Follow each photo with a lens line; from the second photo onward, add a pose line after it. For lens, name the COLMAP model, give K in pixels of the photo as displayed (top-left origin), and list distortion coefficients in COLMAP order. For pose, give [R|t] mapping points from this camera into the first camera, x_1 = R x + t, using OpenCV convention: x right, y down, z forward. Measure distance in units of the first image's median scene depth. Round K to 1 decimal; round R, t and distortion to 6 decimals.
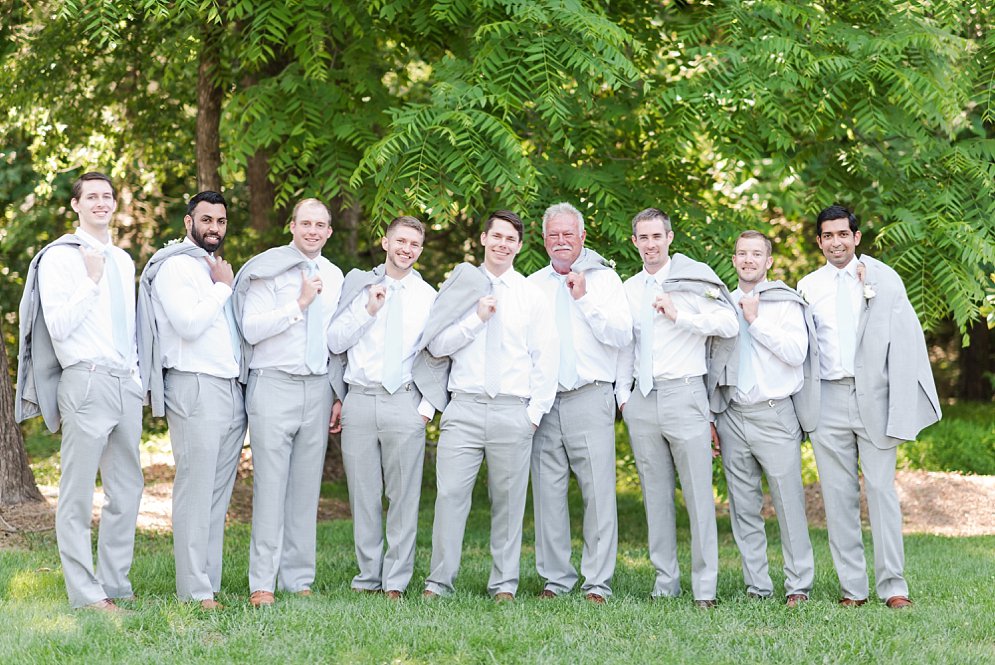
lens RADIAL K [[2245.7, 0, 593.8], [0, 2245.7, 336.5], [0, 0, 1]] dist [-0.174235, 0.553656]
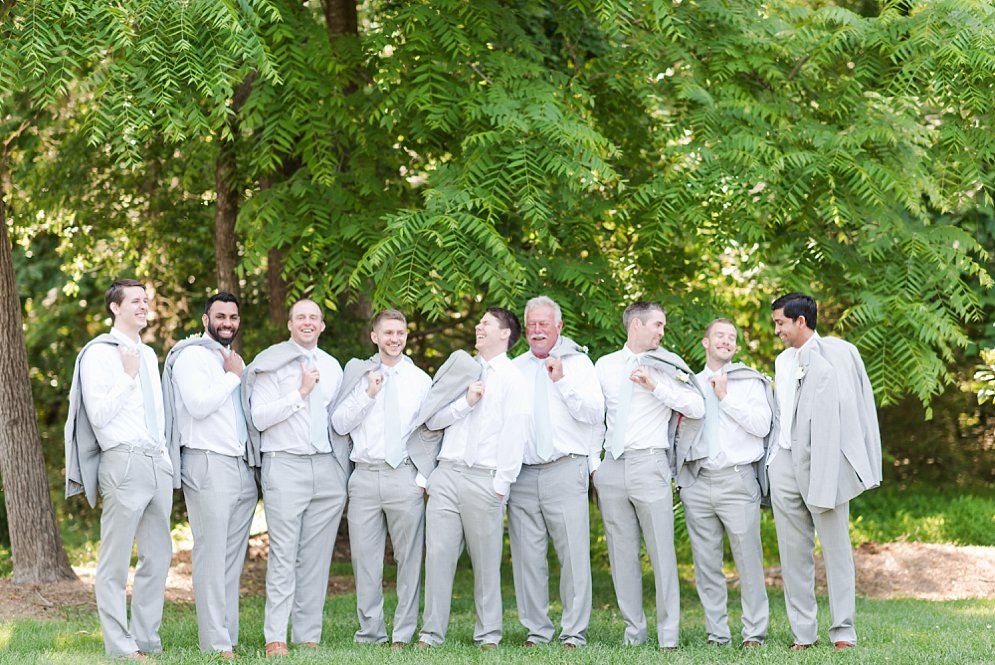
lens RADIAL K [[2457.6, 0, 497.5], [0, 2457.6, 332.5], [0, 0, 1]] dist [-0.001232, -0.580789]
pose [[0.997652, -0.021374, -0.065071, 0.038808], [0.018802, 0.999027, -0.039889, 0.006400], [0.065861, 0.038572, 0.997083, -0.193225]]
